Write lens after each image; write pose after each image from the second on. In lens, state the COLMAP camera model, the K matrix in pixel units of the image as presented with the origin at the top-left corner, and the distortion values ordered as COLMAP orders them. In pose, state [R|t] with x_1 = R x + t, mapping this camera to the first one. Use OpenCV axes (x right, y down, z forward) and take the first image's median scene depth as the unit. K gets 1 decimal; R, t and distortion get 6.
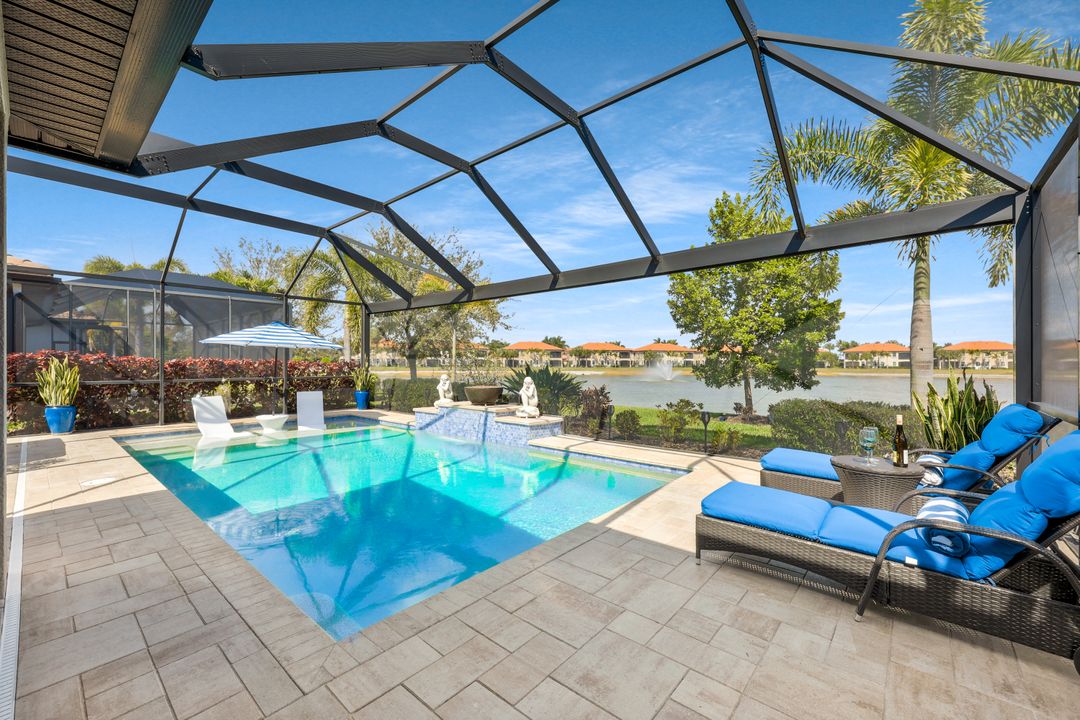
lens RADIAL K [[442.6, 0, 532.0], [0, 442.6, 361.2], [0, 0, 1]] dist [0.001415, 0.000208]
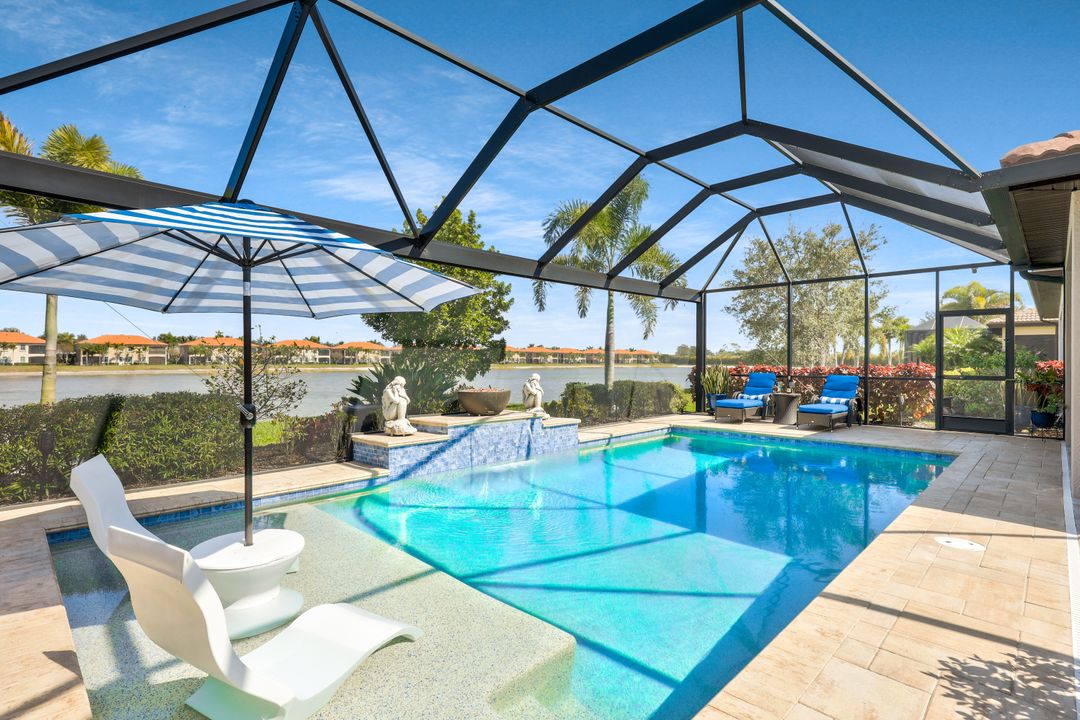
lens RADIAL K [[519.2, 0, 540.0], [0, 519.2, 360.0], [0, 0, 1]] dist [-0.001150, -0.000065]
pose [[0.060009, -0.004032, 0.998190, -1.028449], [-0.003550, 0.999985, 0.004252, 0.004639], [-0.998192, -0.003799, 0.059994, 0.923384]]
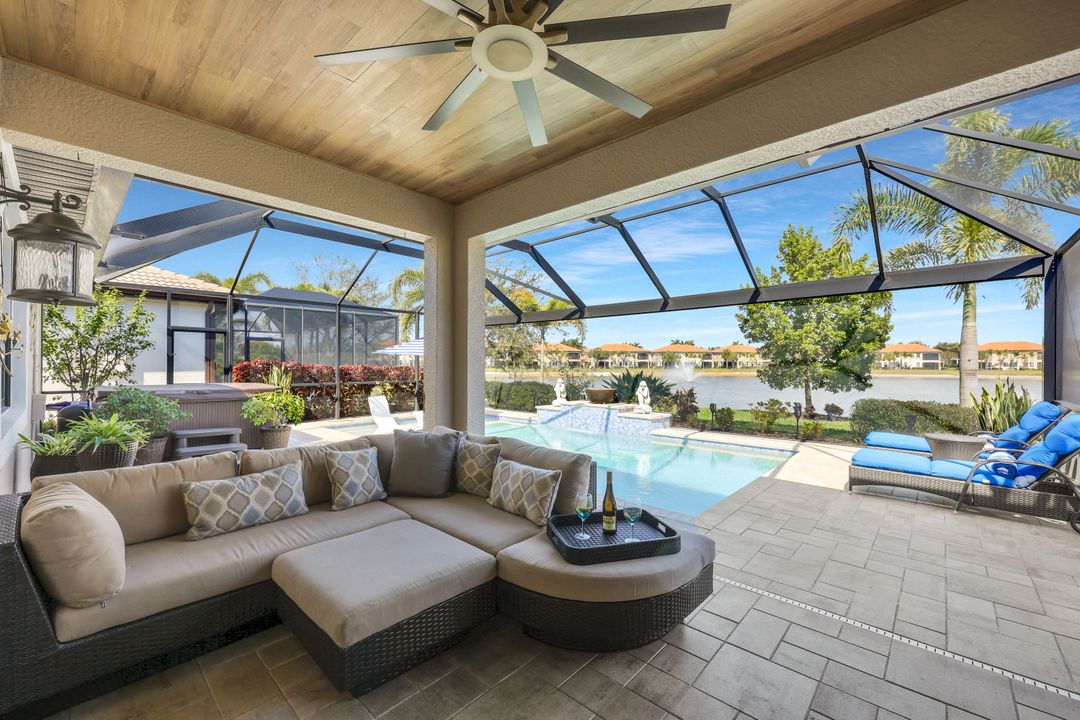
lens RADIAL K [[441.6, 0, 532.3], [0, 441.6, 366.1], [0, 0, 1]] dist [-0.000630, 0.000470]
pose [[0.999516, -0.000756, -0.031093, -0.281677], [0.001038, 0.999959, 0.009044, -0.018651], [0.031084, -0.009071, 0.999476, -0.260423]]
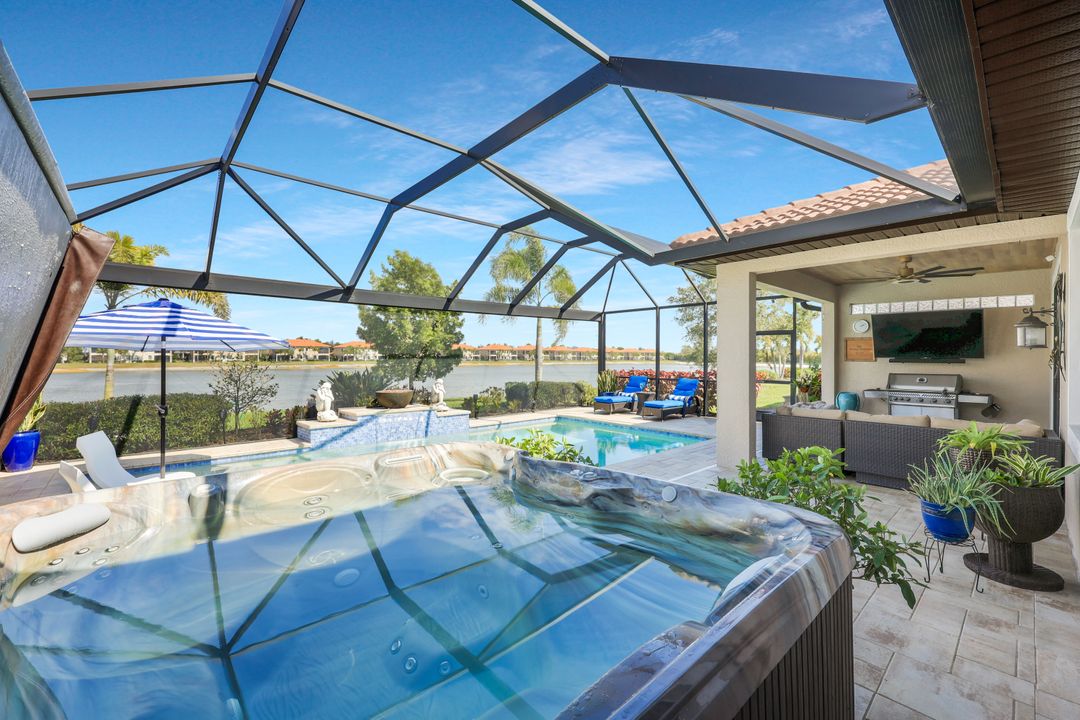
lens RADIAL K [[442.6, 0, 532.0], [0, 442.6, 361.2], [0, 0, 1]] dist [0.001415, 0.000208]
pose [[0.135637, -0.013800, 0.990663, -1.203680], [-0.001610, 0.999899, 0.014149, -0.031499], [-0.990757, -0.003514, 0.135601, 0.565766]]
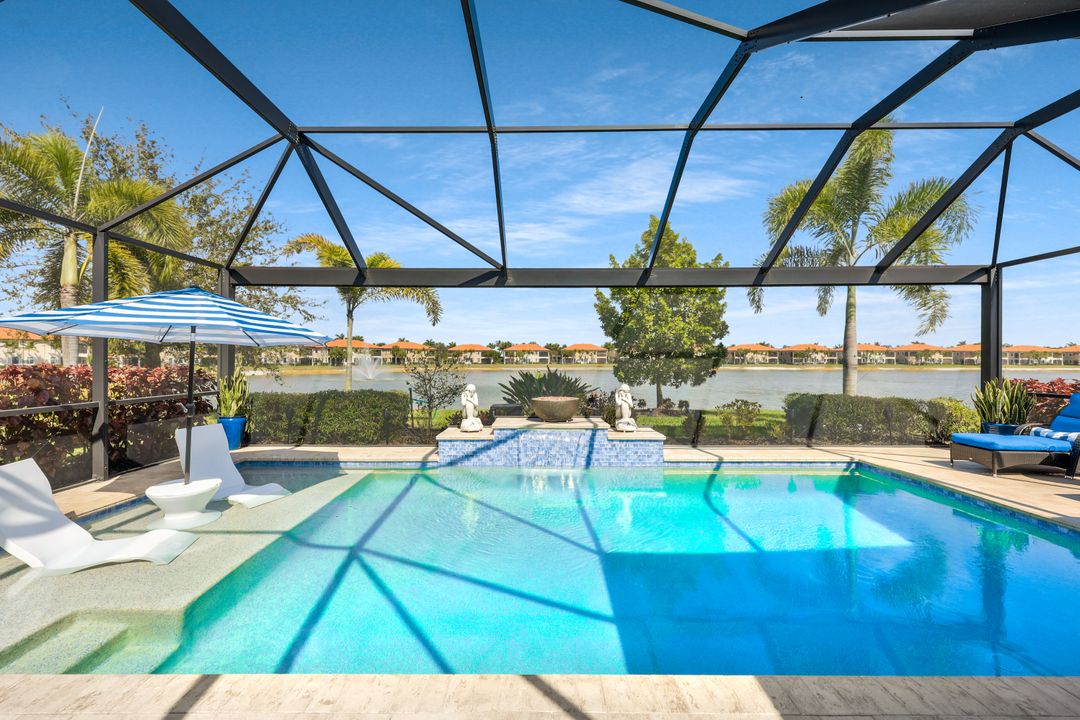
lens RADIAL K [[441.9, 0, 540.9], [0, 441.9, 356.5], [0, 0, 1]] dist [0.002716, 0.000312]
pose [[0.751725, 0.001245, 0.659475, -0.696590], [0.001268, 0.999994, -0.003334, -0.015265], [-0.659475, 0.003342, 0.751719, 0.456383]]
